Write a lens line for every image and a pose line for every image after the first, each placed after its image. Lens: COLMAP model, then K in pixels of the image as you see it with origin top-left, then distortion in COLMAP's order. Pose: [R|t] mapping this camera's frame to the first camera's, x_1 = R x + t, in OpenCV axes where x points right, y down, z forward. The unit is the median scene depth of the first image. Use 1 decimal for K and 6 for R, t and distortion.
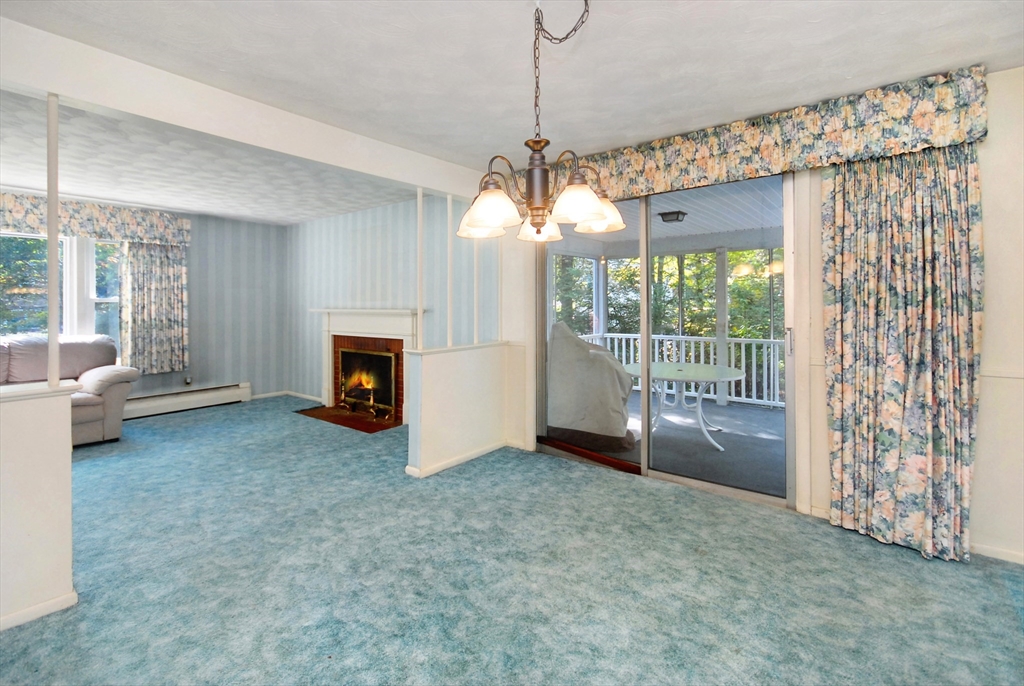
lens RADIAL K [[464.7, 0, 512.1], [0, 464.7, 304.5], [0, 0, 1]] dist [0.016557, -0.002711]
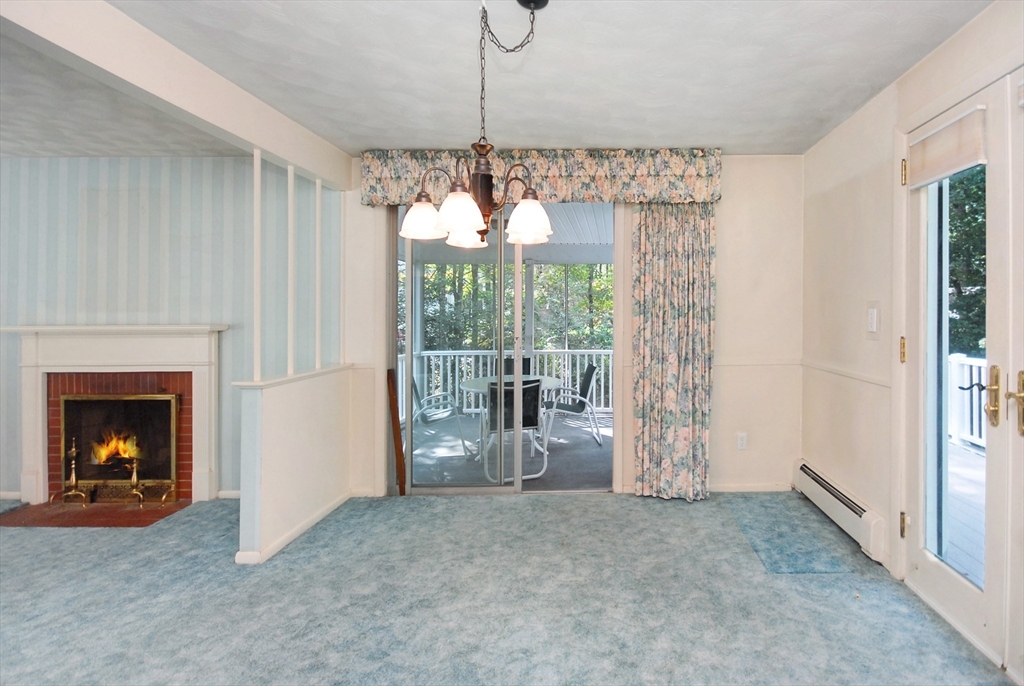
lens RADIAL K [[461.7, 0, 543.5], [0, 461.7, 315.3], [0, 0, 1]] dist [-0.005615, -0.001488]
pose [[0.778847, 0.000135, 0.627214, -0.274613], [0.004002, 0.999979, -0.005184, 0.003885], [-0.627201, 0.006547, 0.778830, 0.217353]]
